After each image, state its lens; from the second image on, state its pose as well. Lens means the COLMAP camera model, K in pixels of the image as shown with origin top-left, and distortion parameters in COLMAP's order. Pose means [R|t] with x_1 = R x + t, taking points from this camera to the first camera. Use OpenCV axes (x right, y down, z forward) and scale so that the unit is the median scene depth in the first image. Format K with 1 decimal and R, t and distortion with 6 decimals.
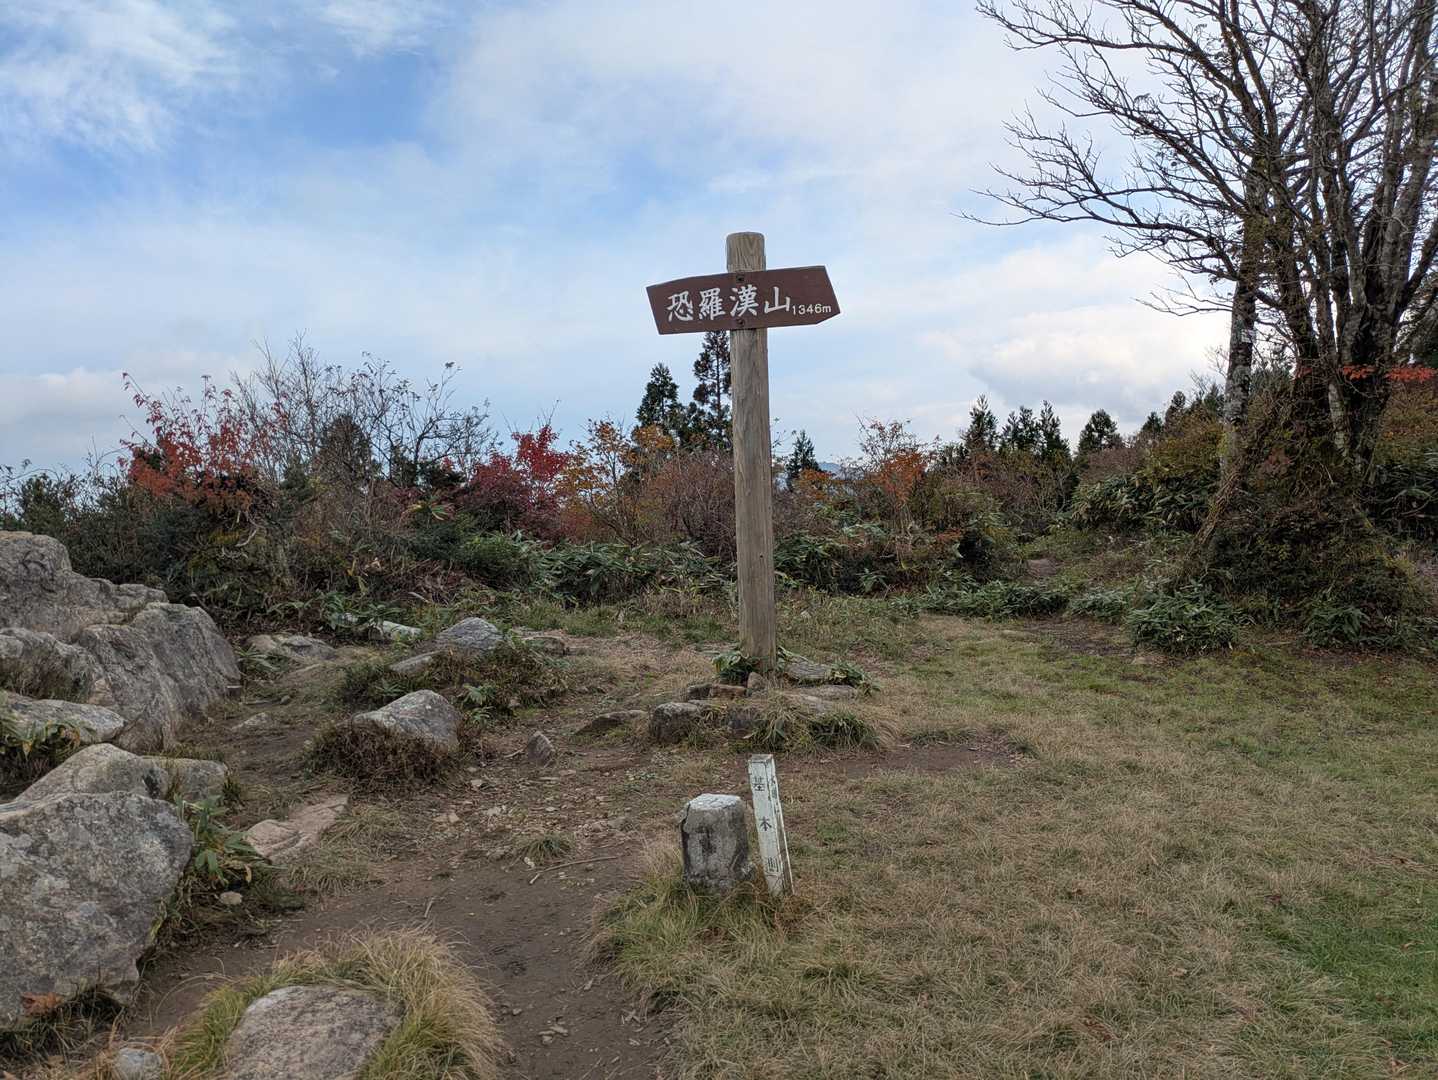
lens RADIAL K [[960.6, 0, 719.0], [0, 960.6, 540.0], [0, 0, 1]] dist [-0.042319, -0.003379]
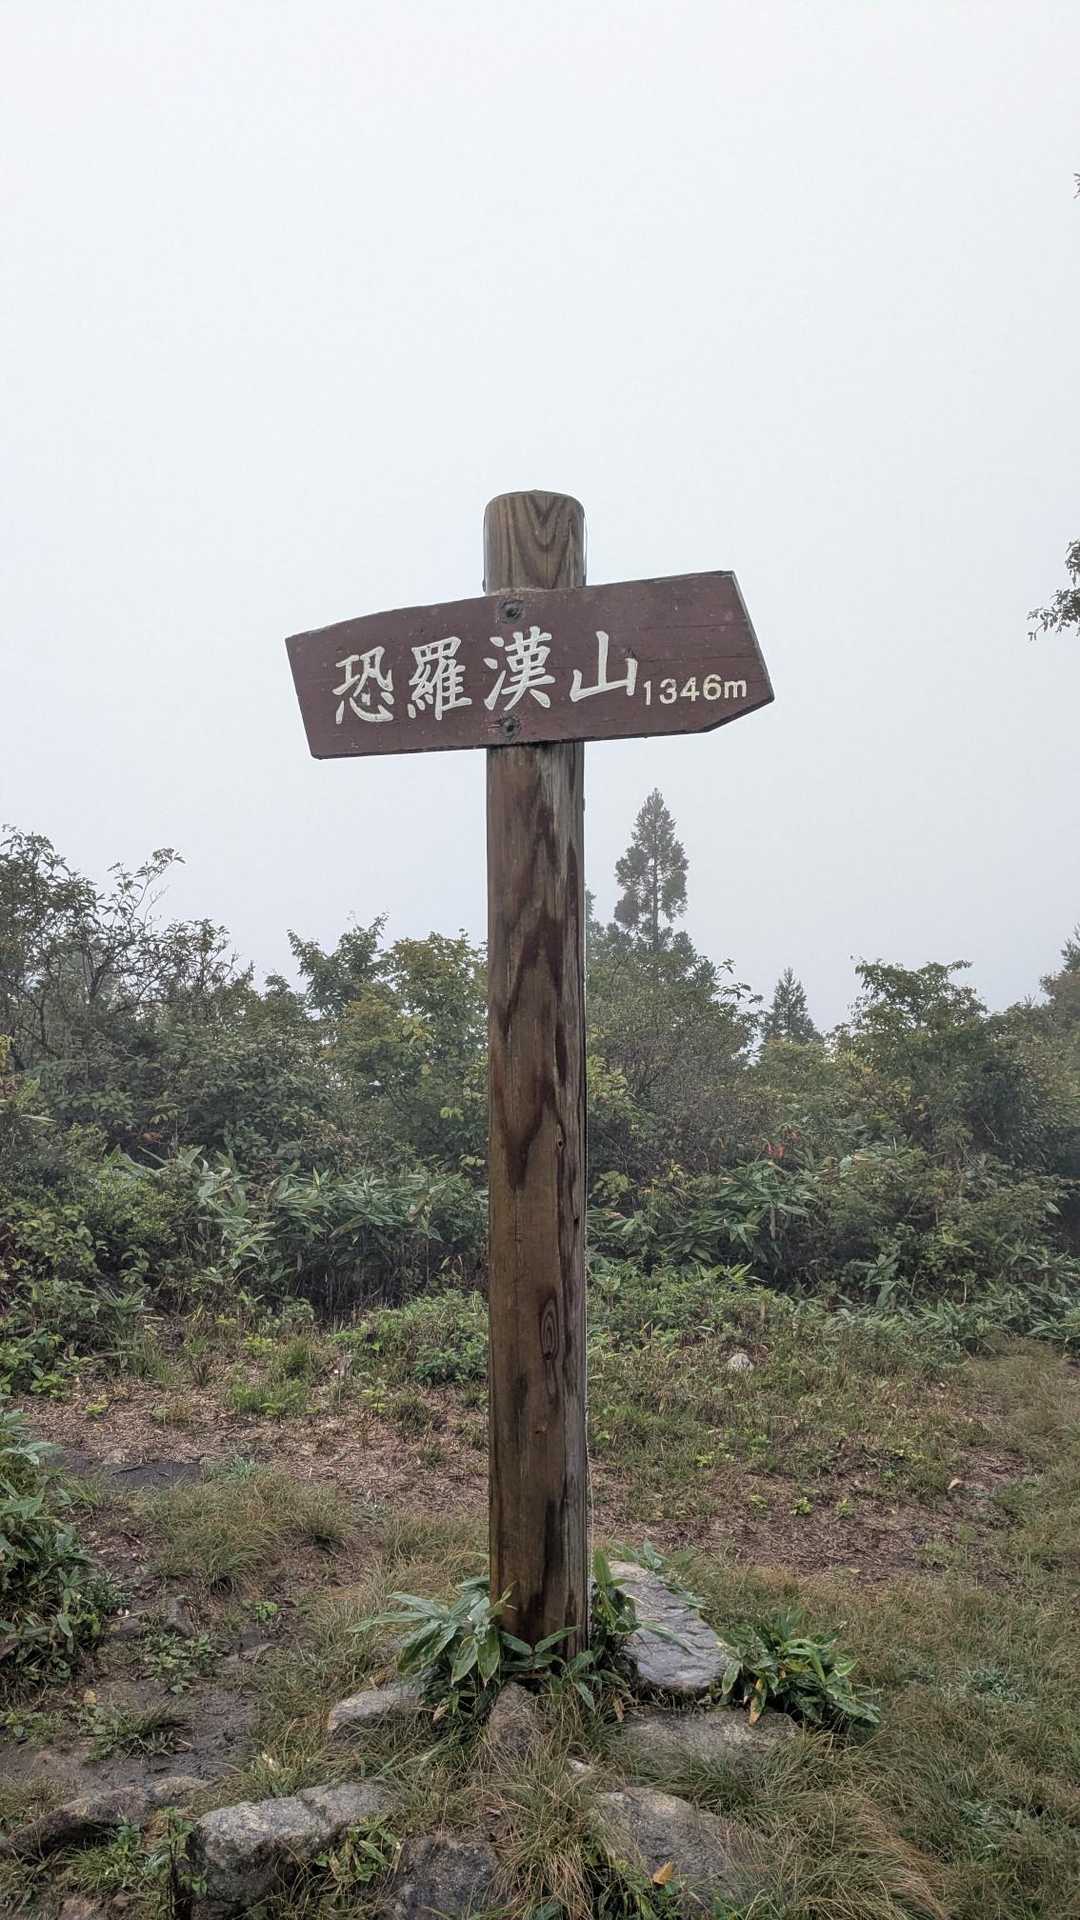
lens RADIAL K [[1327.2, 0, 540.0], [0, 1327.2, 960.0], [0, 0, 1]] dist [0.029903, -0.003101]
pose [[0.993262, 0.039658, -0.108890, 0.093475], [-0.051475, 0.992823, -0.107951, -0.079566], [0.103828, 0.112829, 0.988175, 0.489821]]
